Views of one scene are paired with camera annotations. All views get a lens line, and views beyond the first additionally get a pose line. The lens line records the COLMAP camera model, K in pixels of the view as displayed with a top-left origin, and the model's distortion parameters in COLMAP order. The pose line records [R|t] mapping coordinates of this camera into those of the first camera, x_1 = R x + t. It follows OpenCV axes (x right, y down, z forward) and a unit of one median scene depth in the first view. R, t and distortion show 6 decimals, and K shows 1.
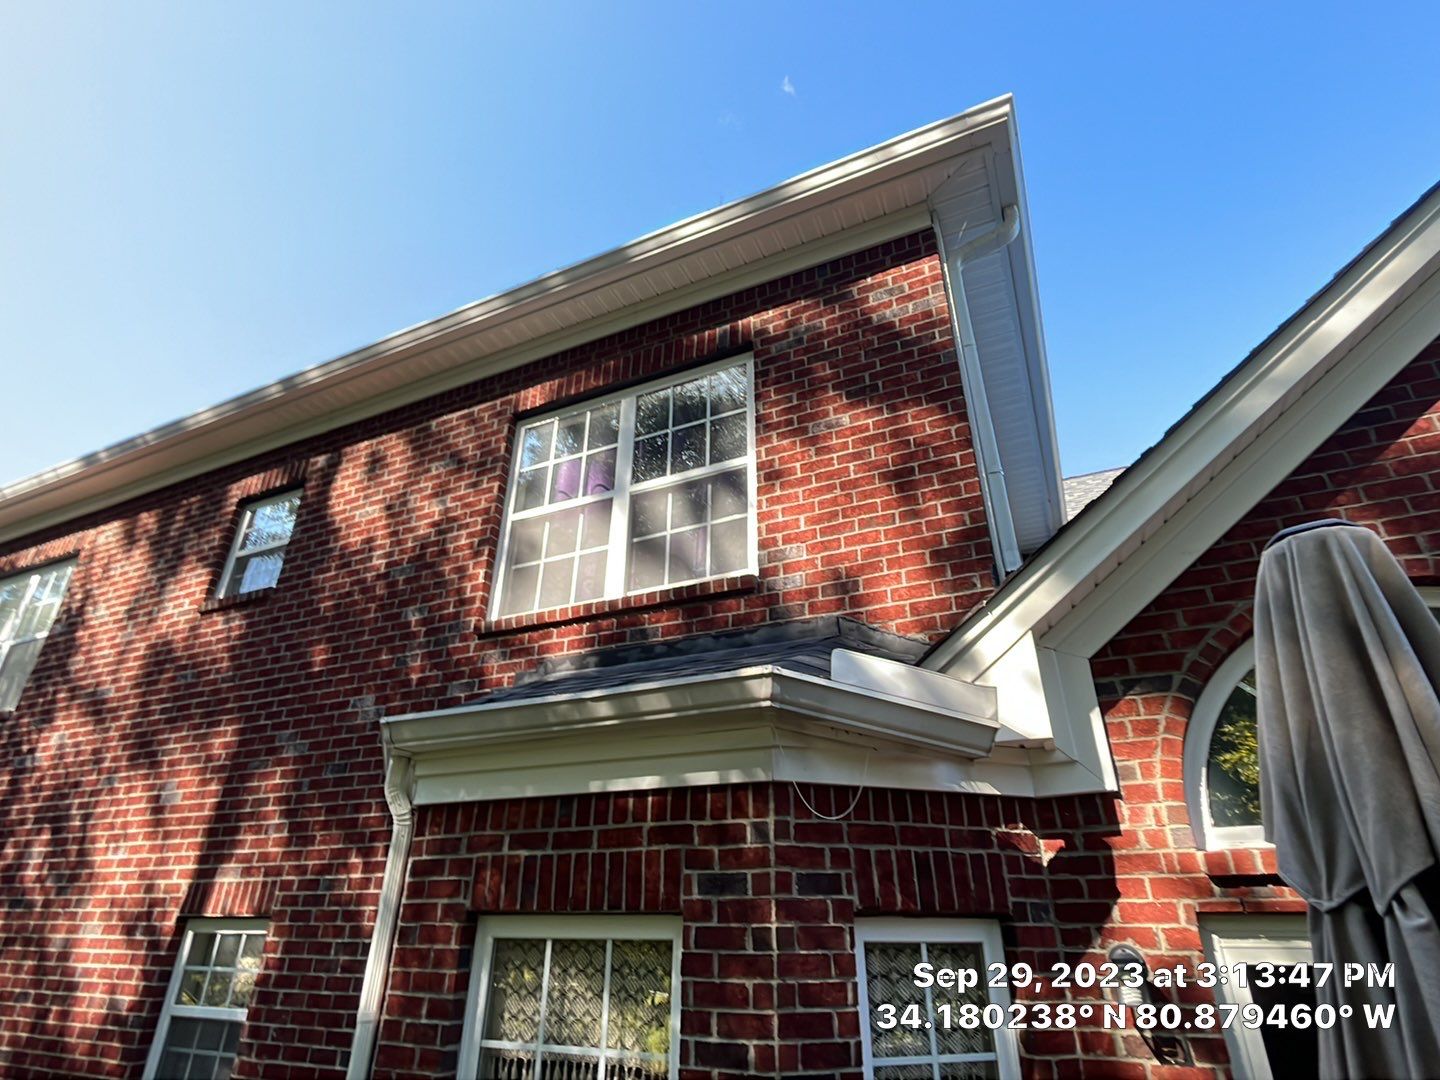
lens RADIAL K [[757.7, 0, 720.0], [0, 757.7, 540.0], [0, 0, 1]] dist [0.000578, -0.000572]
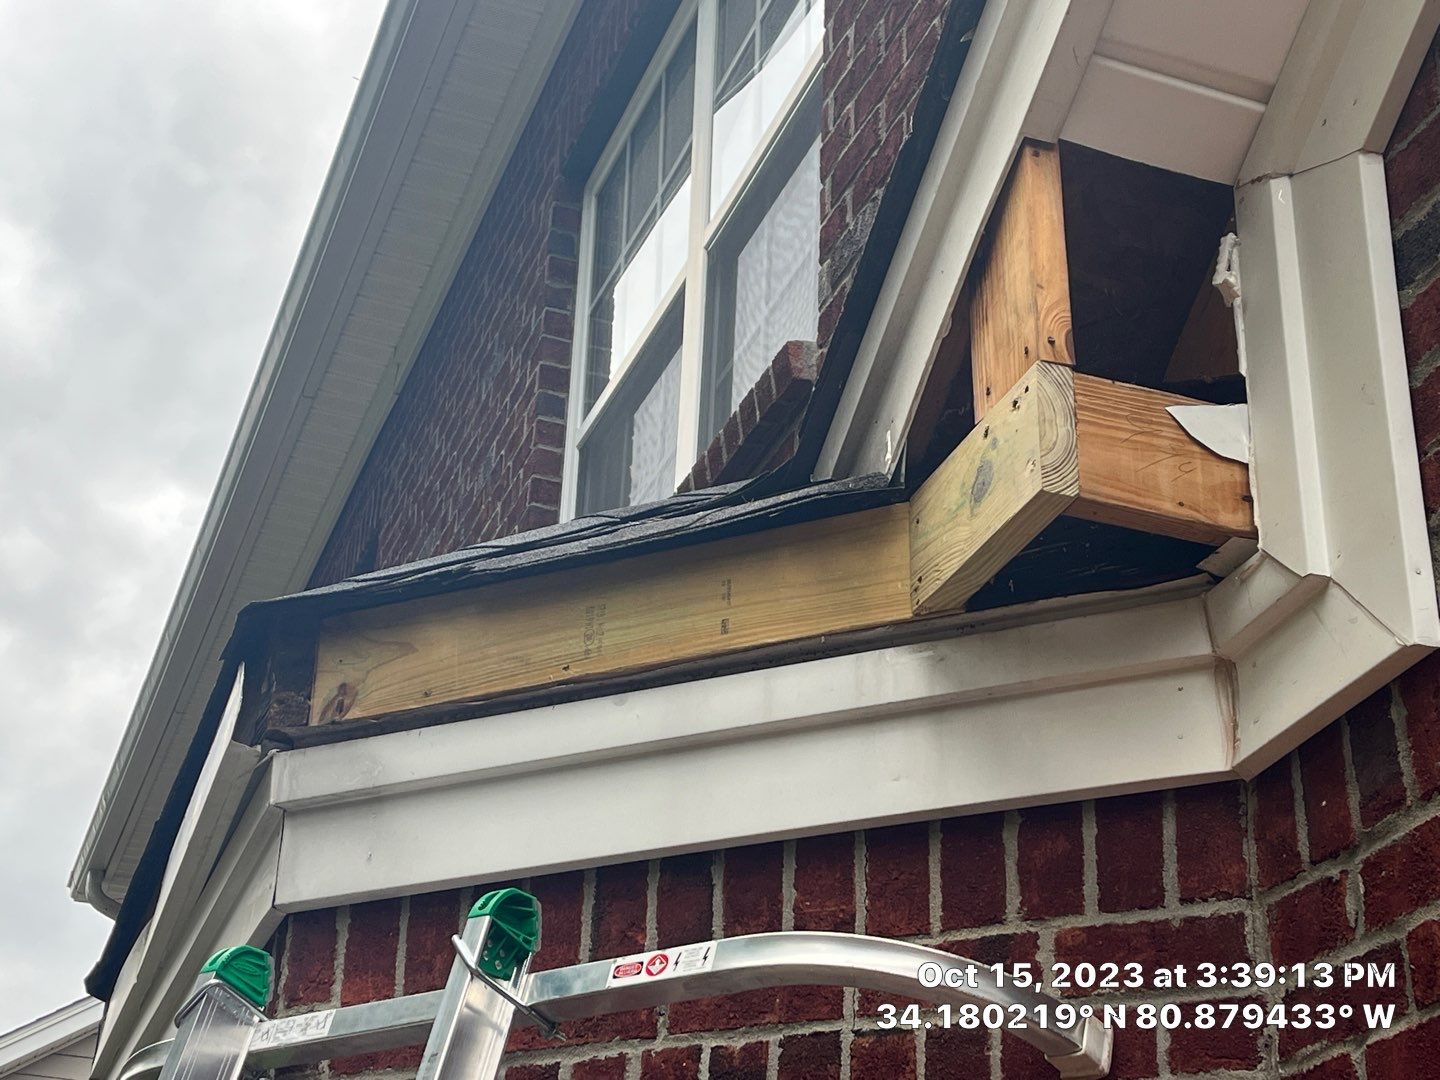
lens RADIAL K [[2316.3, 0, 720.0], [0, 2316.3, 540.0], [0, 0, 1]] dist [0.204851, -0.850680]
pose [[0.705808, -0.313217, -0.635398, 0.850297], [0.296437, 0.945225, -0.136658, 0.341944], [0.643397, -0.091901, 0.759996, 0.345324]]
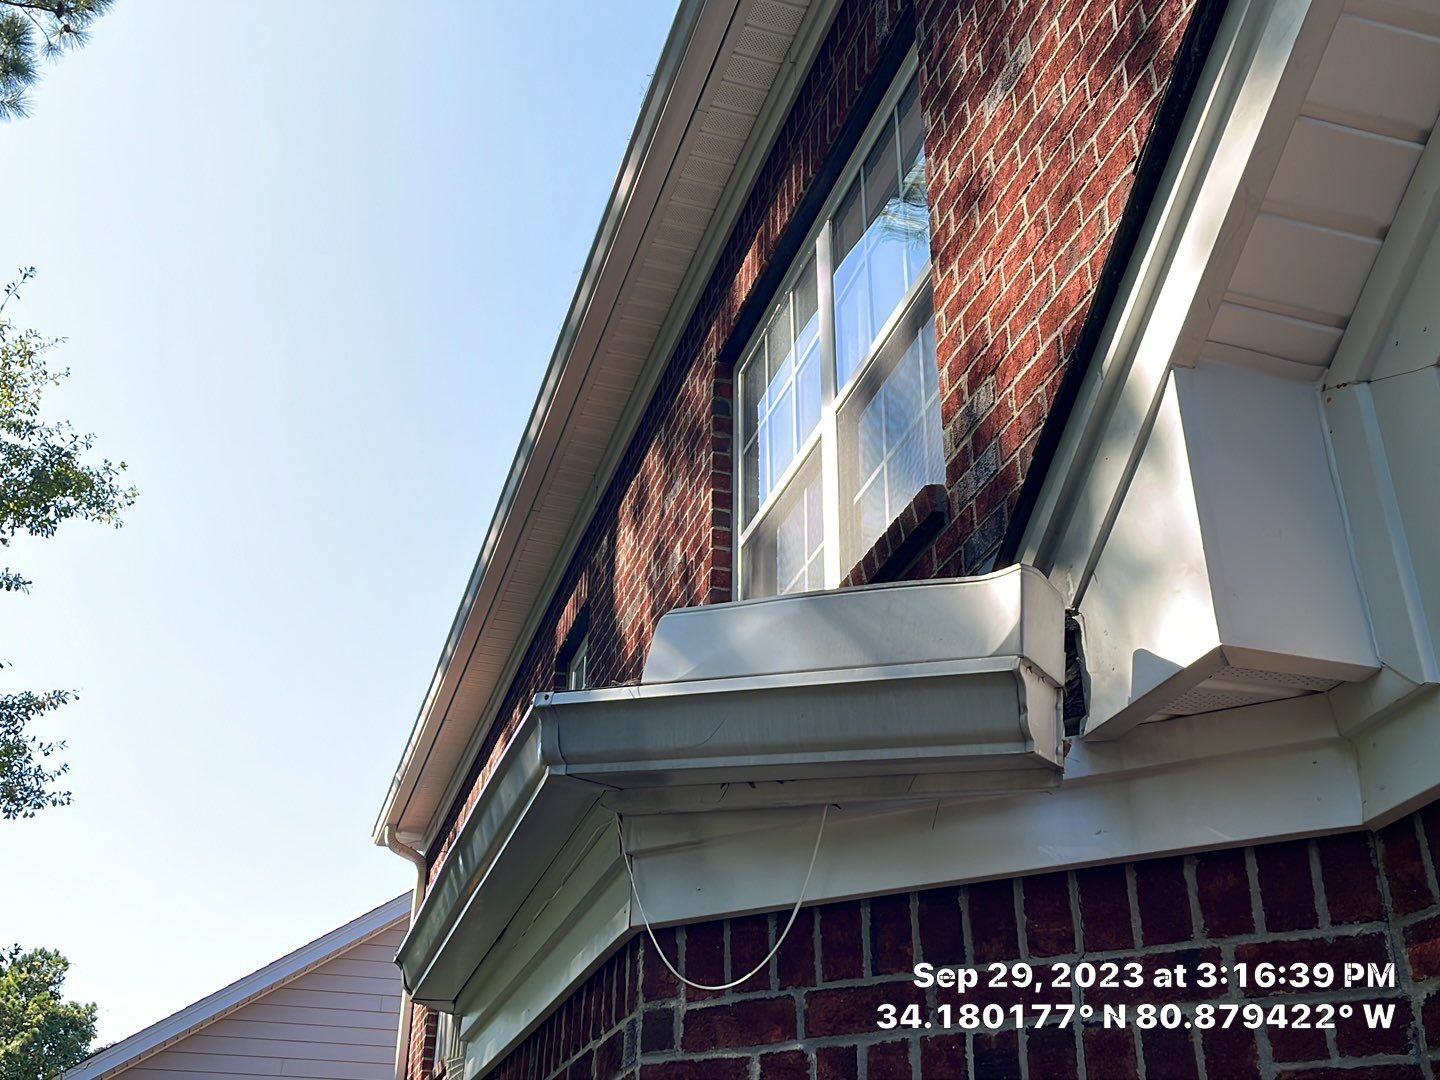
lens RADIAL K [[1539.2, 0, 720.0], [0, 1539.2, 540.0], [0, 0, 1]] dist [0.028934, 0.009168]
pose [[0.672635, -0.356875, -0.648231, 0.752538], [0.334331, 0.928073, -0.164021, 0.254668], [0.660140, -0.106398, 0.743568, 0.342251]]
